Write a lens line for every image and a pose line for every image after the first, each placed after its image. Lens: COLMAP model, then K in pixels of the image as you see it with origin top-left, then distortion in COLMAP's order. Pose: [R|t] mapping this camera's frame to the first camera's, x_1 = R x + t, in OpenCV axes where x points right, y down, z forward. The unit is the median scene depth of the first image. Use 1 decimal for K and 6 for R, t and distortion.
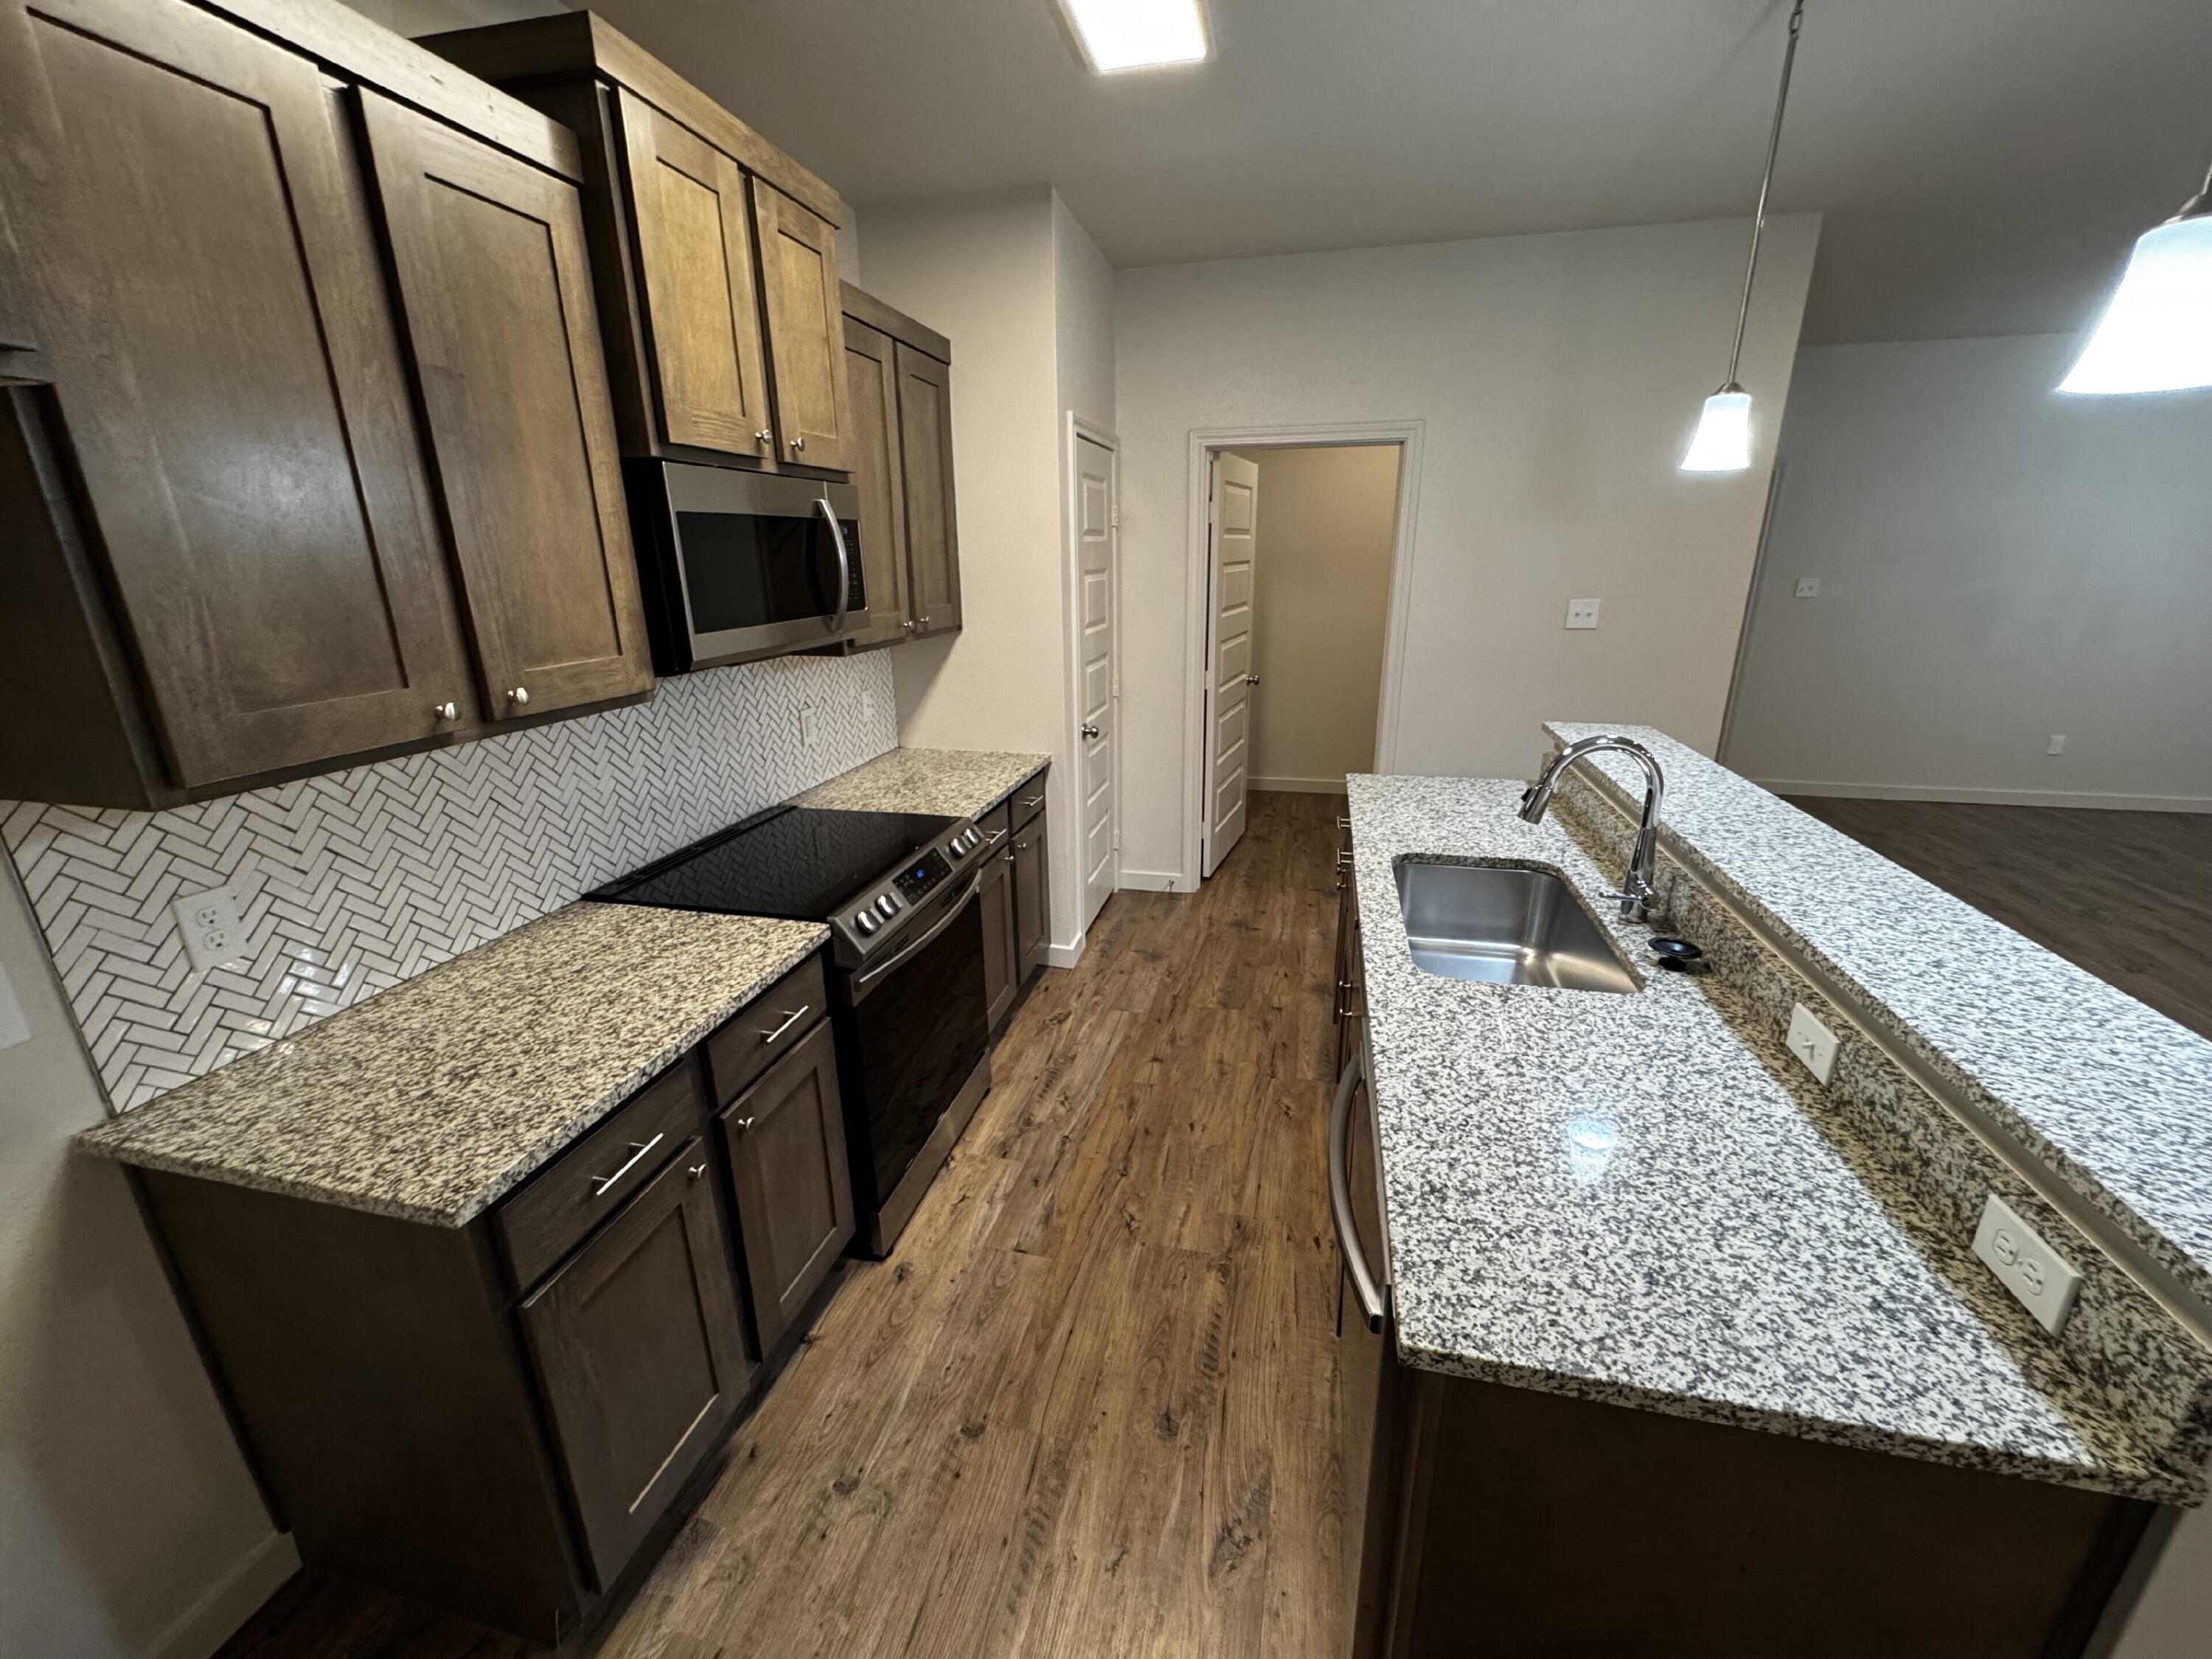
lens RADIAL K [[882.3, 0, 1109.2], [0, 882.3, 824.1], [0, 0, 1]] dist [-0.002584, 0.000011]
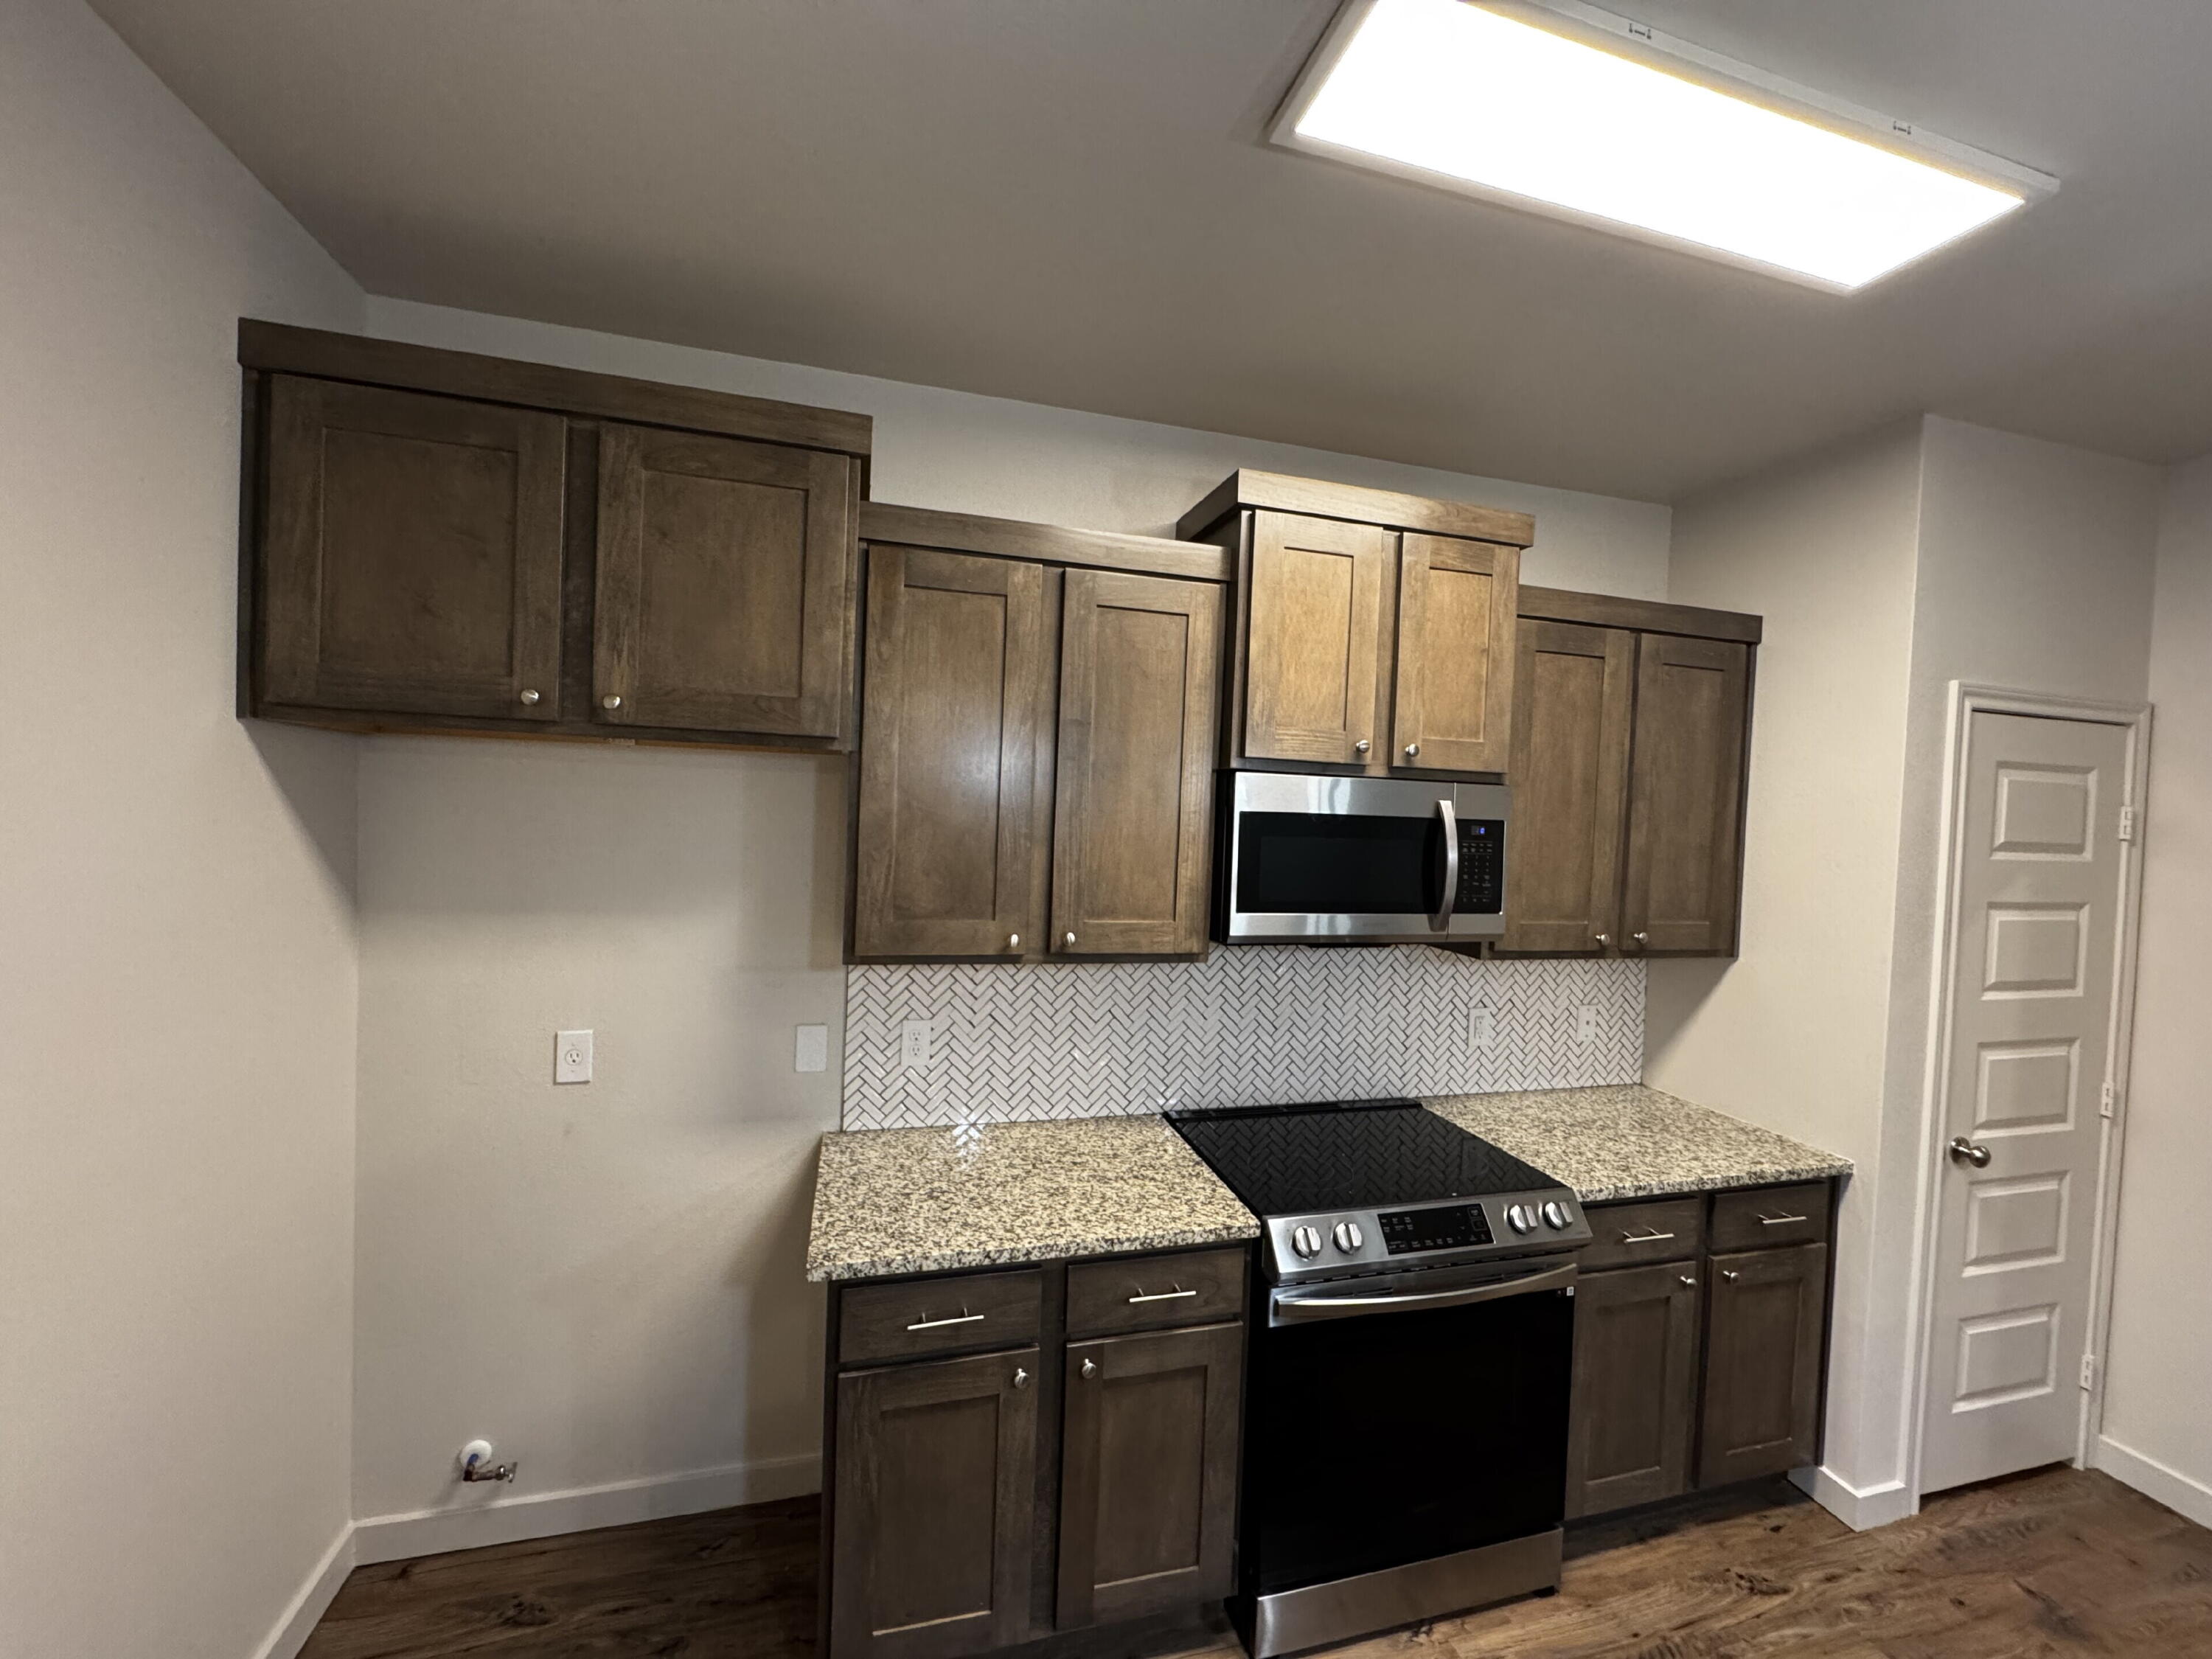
lens RADIAL K [[882.3, 0, 1109.2], [0, 882.3, 824.1], [0, 0, 1]] dist [-0.002584, 0.000011]
pose [[0.483985, 0.046845, -0.873821, 0.430575], [-0.303134, 0.945714, -0.117198, -0.137339], [0.820894, 0.321608, 0.471912, 0.282703]]
